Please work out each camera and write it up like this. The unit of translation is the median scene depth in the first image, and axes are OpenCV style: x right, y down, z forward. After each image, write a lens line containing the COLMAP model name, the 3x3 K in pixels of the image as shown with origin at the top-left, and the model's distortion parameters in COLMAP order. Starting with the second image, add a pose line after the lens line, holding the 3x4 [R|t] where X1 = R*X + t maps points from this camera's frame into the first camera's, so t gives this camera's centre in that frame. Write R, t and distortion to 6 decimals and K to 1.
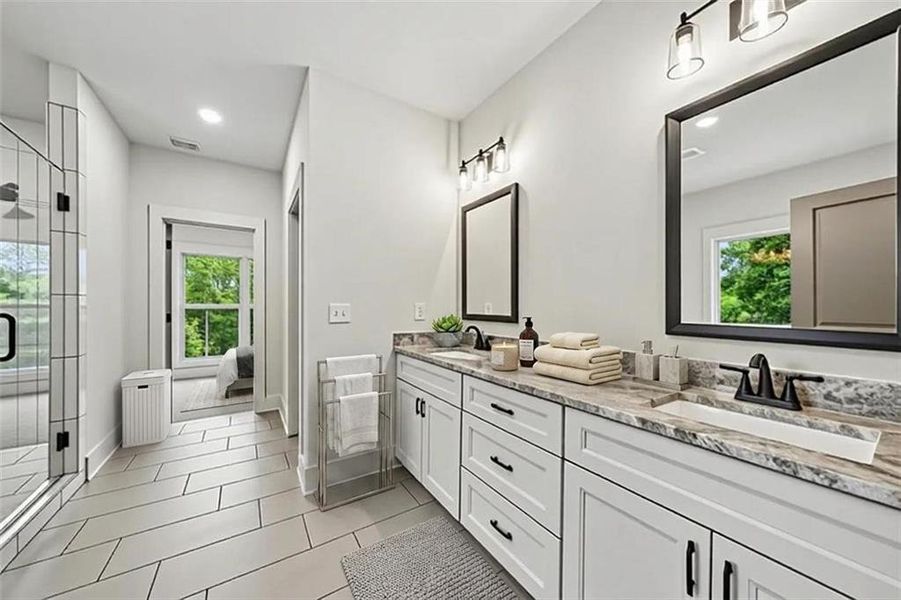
lens RADIAL K [[312.2, 0, 453.8], [0, 312.2, 305.0], [0, 0, 1]] dist [-0.006271, 0.000033]
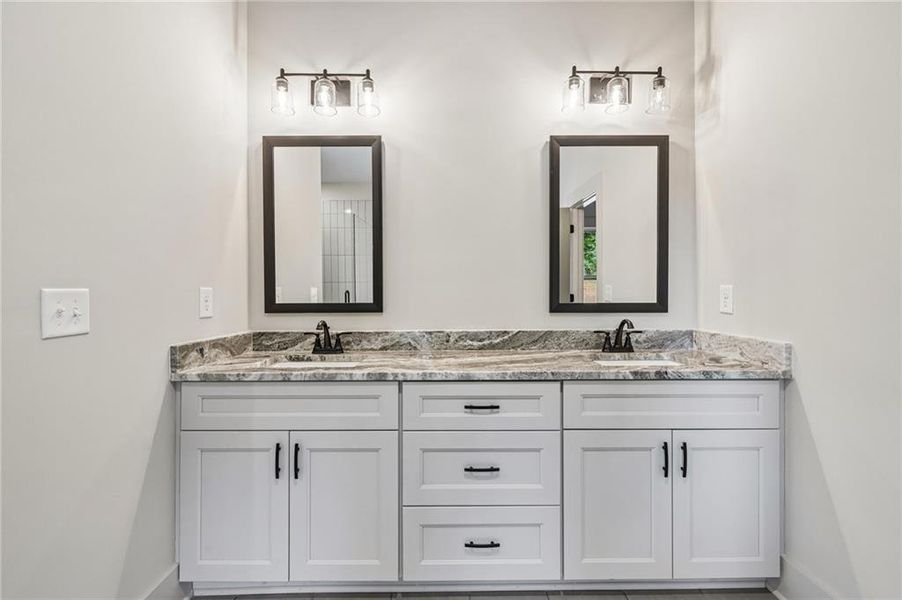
lens RADIAL K [[380.6, 0, 449.2], [0, 380.6, 292.2], [0, 0, 1]] dist [-0.000097, 0.000001]
pose [[0.549599, -0.009376, 0.835376, -0.836935], [0.002891, 0.999952, 0.009321, -0.002627], [-0.835424, -0.002708, 0.549600, 0.513047]]
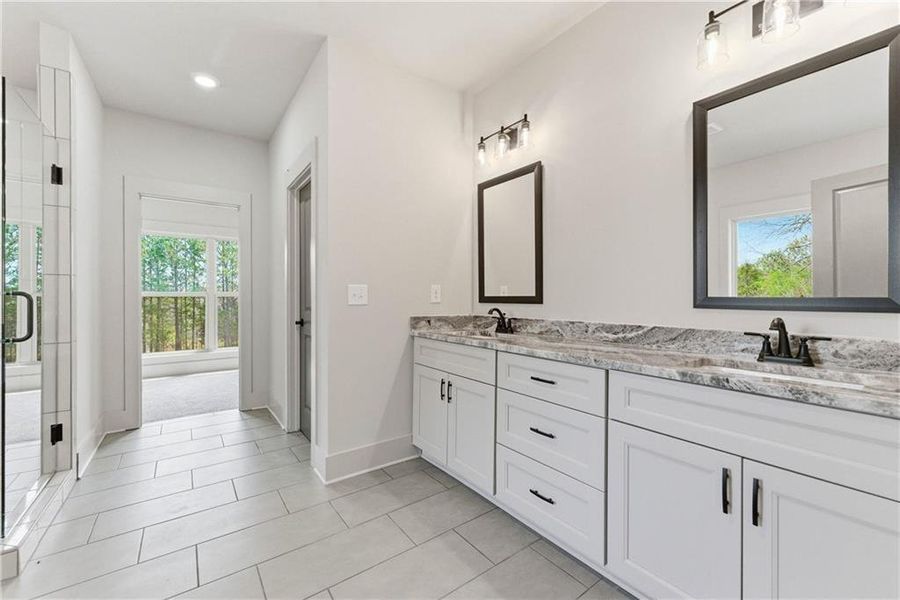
lens RADIAL K [[366.7, 0, 452.5], [0, 366.7, 295.1], [0, 0, 1]] dist [0.000306, 0.000023]
pose [[0.998697, -0.004033, 0.050882, -0.220966], [0.004078, 0.999991, -0.000783, 0.048984], [-0.050878, 0.000990, 0.998704, -0.225954]]
